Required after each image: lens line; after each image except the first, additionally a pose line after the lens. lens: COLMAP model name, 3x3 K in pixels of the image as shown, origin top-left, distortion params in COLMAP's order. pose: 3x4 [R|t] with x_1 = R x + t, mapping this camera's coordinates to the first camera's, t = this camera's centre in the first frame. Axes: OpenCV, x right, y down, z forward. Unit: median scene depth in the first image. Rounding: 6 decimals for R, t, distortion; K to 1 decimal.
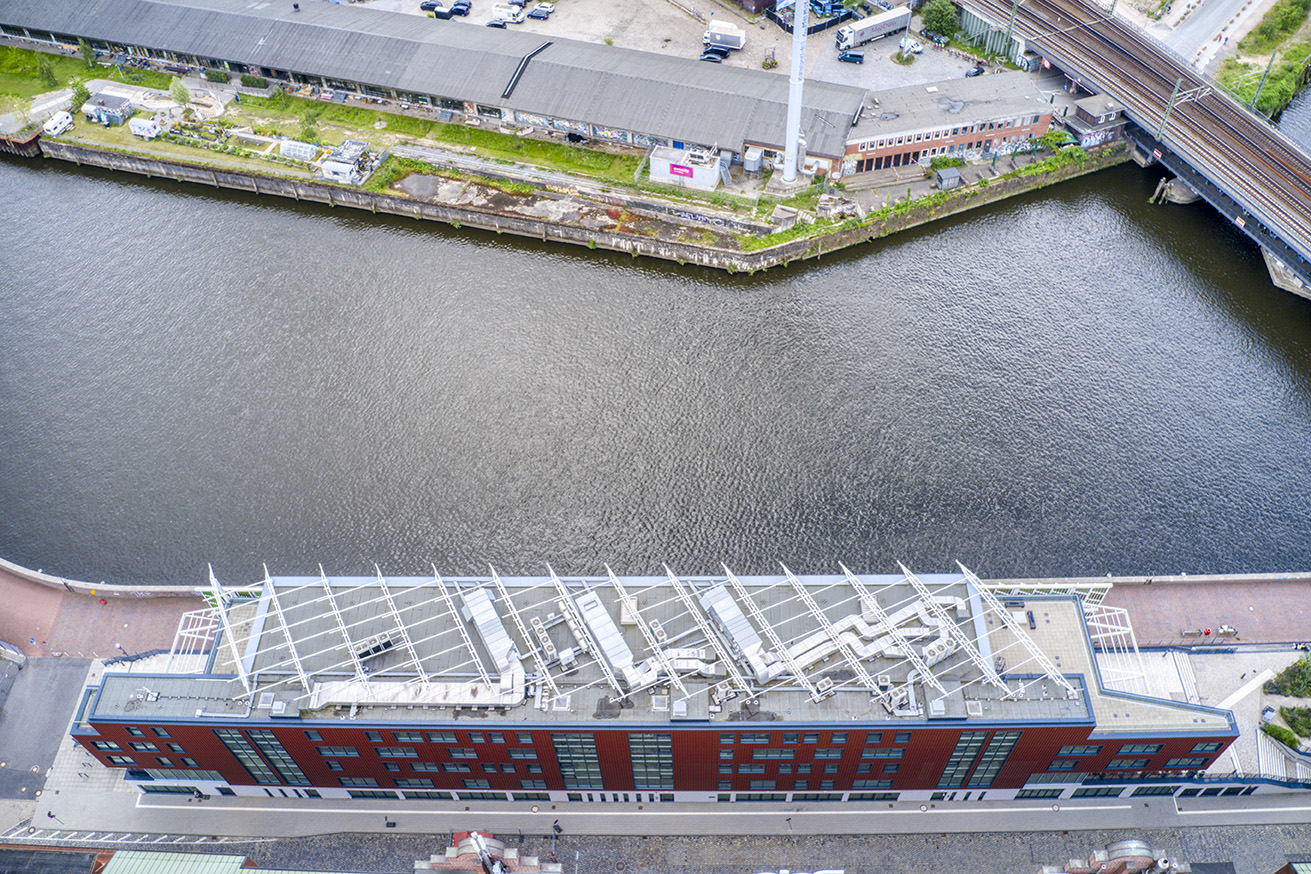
lens RADIAL K [[1053.0, 0, 661.5], [0, 1053.0, 436.5], [0, 0, 1]] dist [-0.074407, -0.009870]
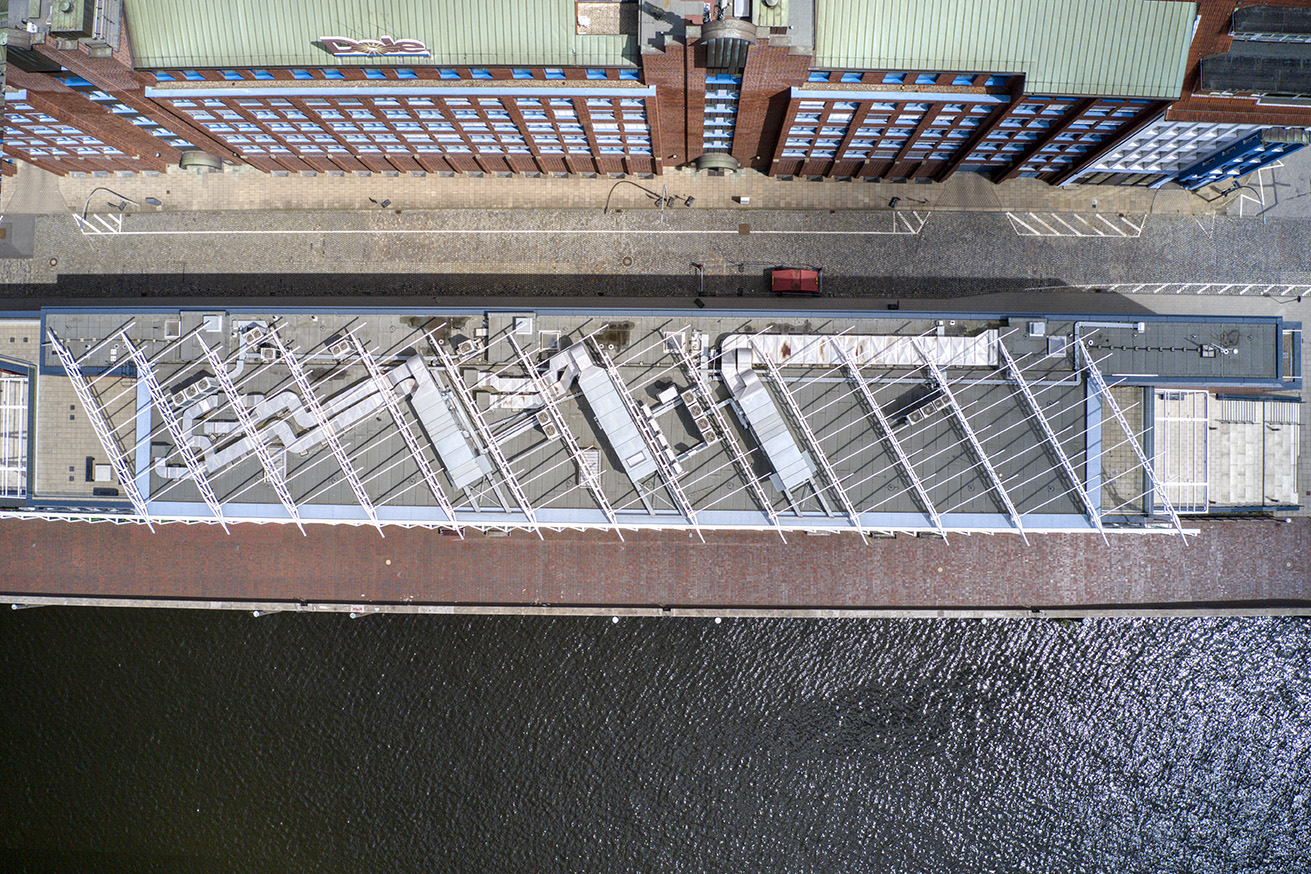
lens RADIAL K [[1053.0, 0, 661.5], [0, 1053.0, 436.5], [0, 0, 1]] dist [-0.074407, -0.009870]
pose [[-0.998462, -0.001456, 0.055414, -0.127634], [0.037426, -0.755122, 0.654515, -0.317204], [0.040892, 0.655582, 0.754016, 0.441276]]
